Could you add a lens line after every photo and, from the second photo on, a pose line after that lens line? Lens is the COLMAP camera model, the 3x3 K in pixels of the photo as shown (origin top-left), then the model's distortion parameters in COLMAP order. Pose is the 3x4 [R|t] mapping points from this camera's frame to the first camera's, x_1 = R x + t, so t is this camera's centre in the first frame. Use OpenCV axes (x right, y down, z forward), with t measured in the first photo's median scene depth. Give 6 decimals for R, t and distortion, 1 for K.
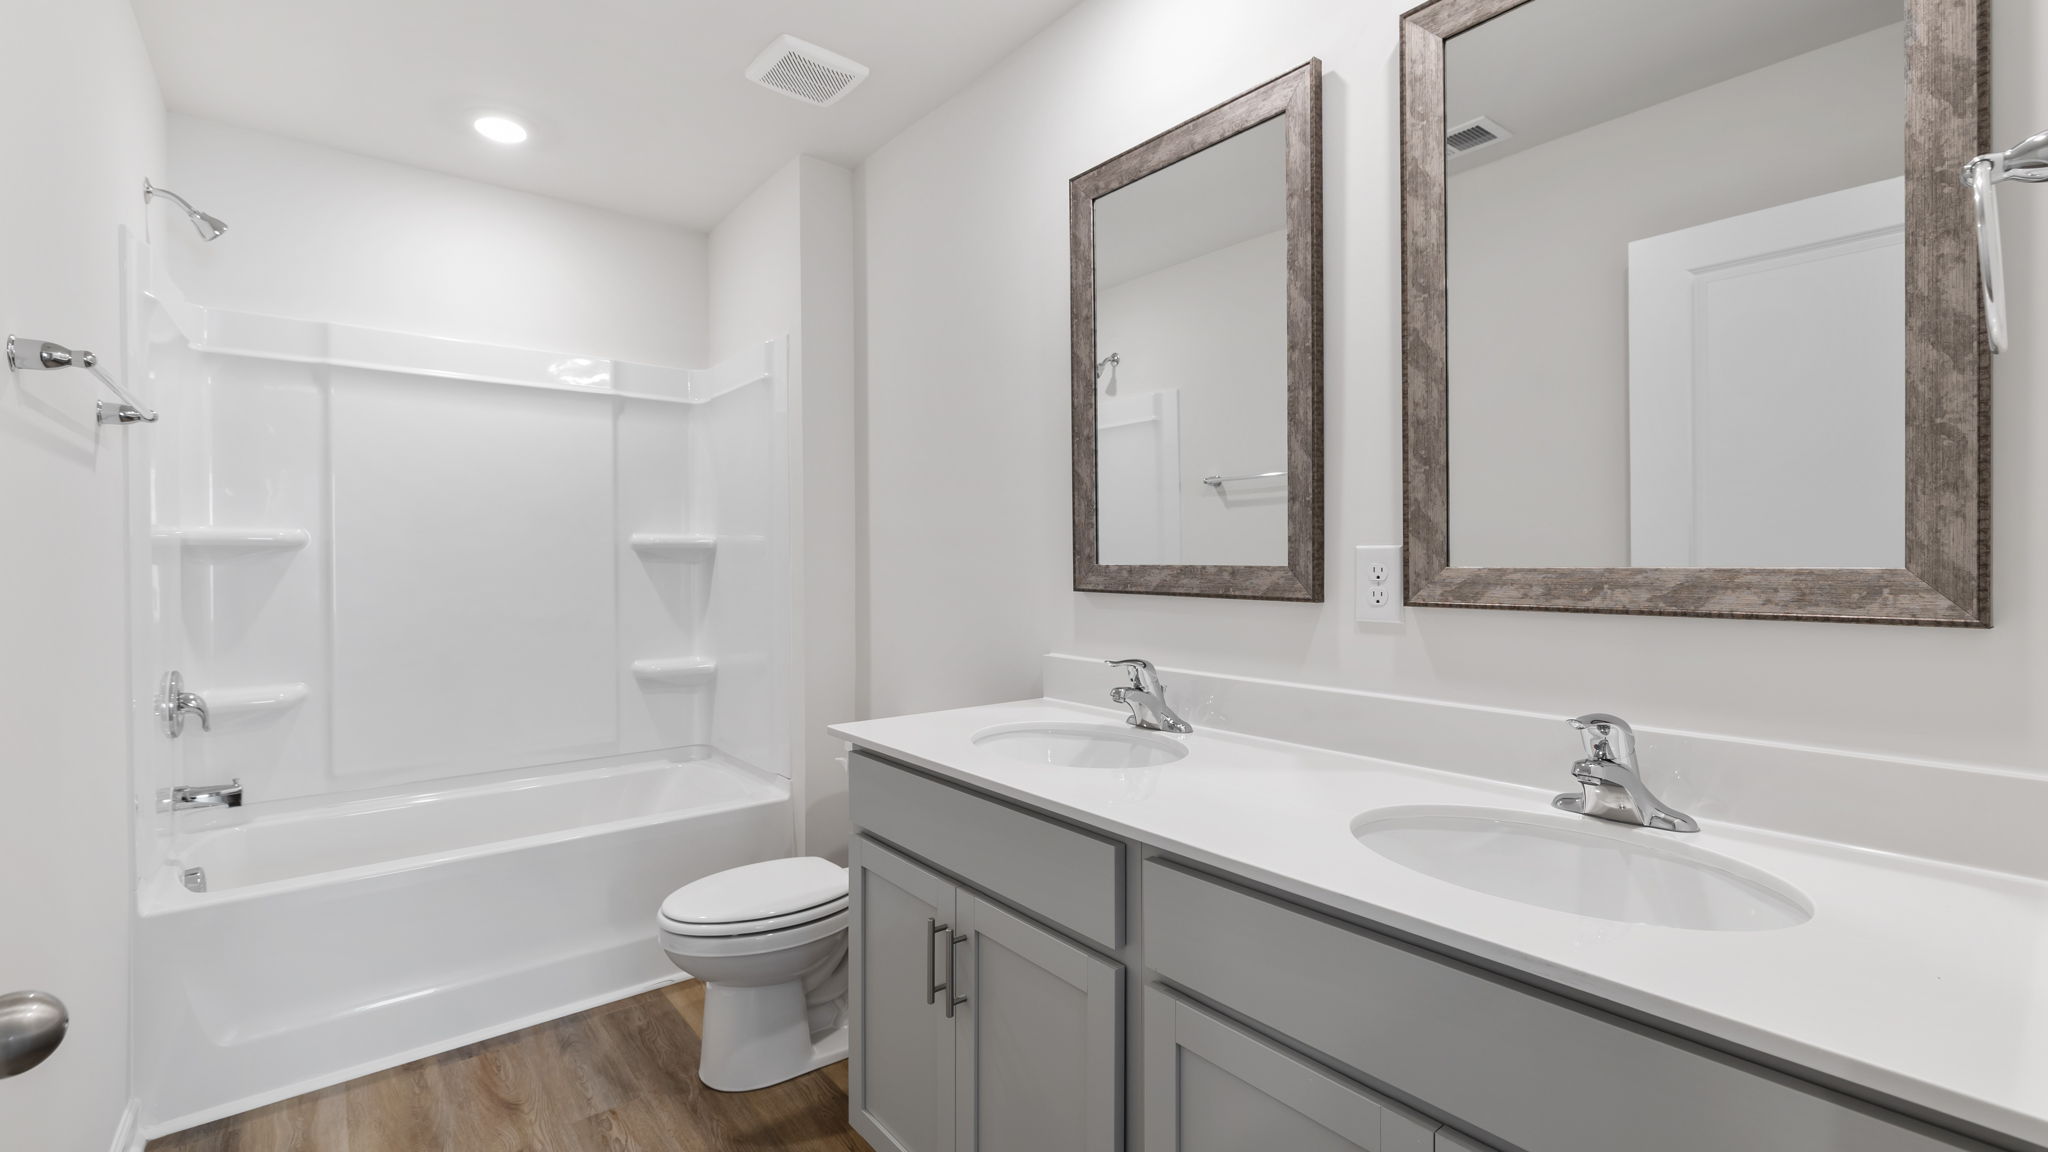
lens RADIAL K [[882.2, 0, 1024.4], [0, 882.2, 572.6], [0, 0, 1]] dist [-0.003811, -0.000442]
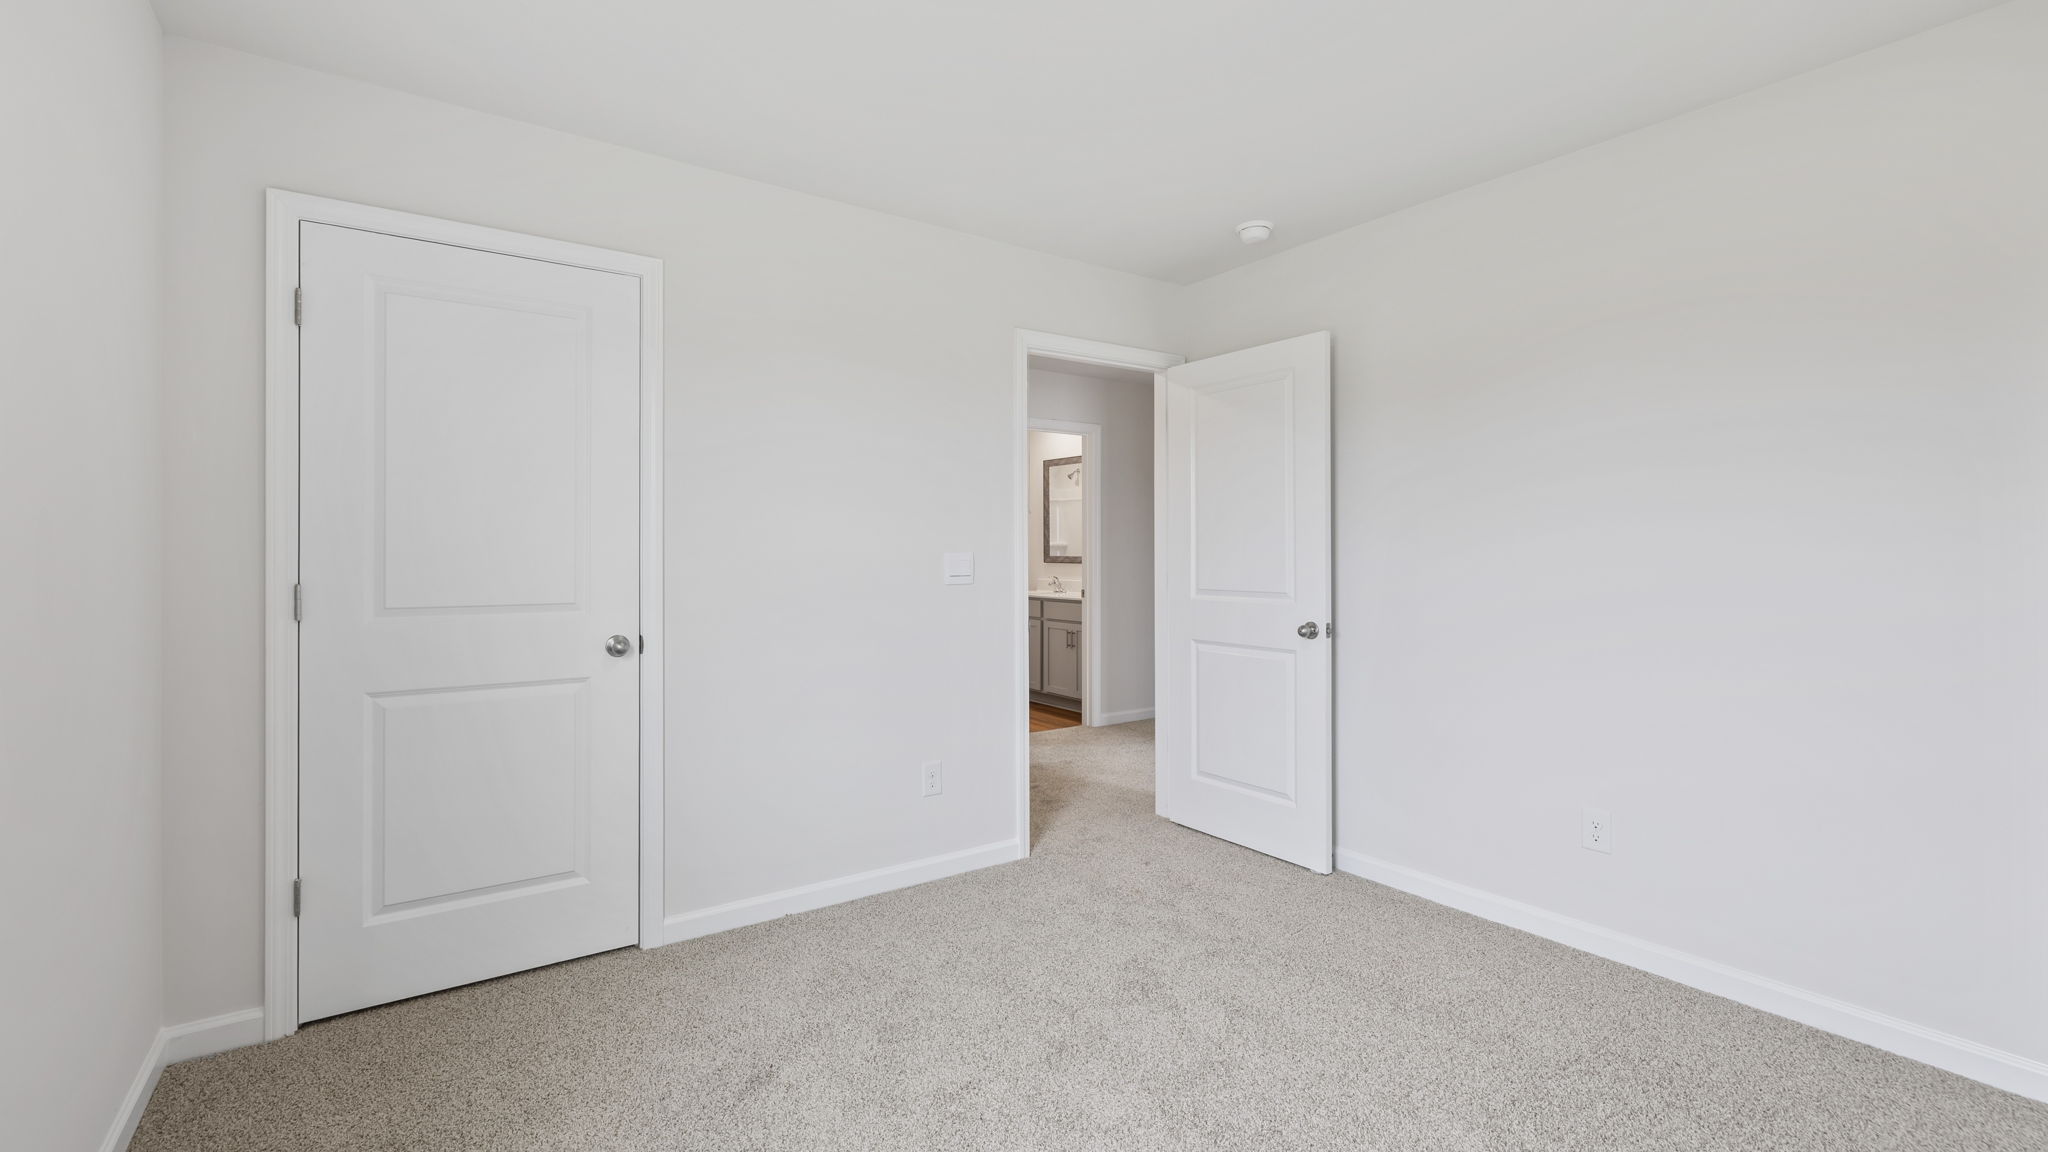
lens RADIAL K [[882.2, 0, 1021.8], [0, 882.2, 568.2], [0, 0, 1]] dist [-0.003811, -0.000442]
pose [[0.998248, -0.000354, -0.059170, 0.204926], [0.000846, 0.999965, 0.008288, 0.014174], [0.059165, -0.008323, 0.998214, -3.222594]]
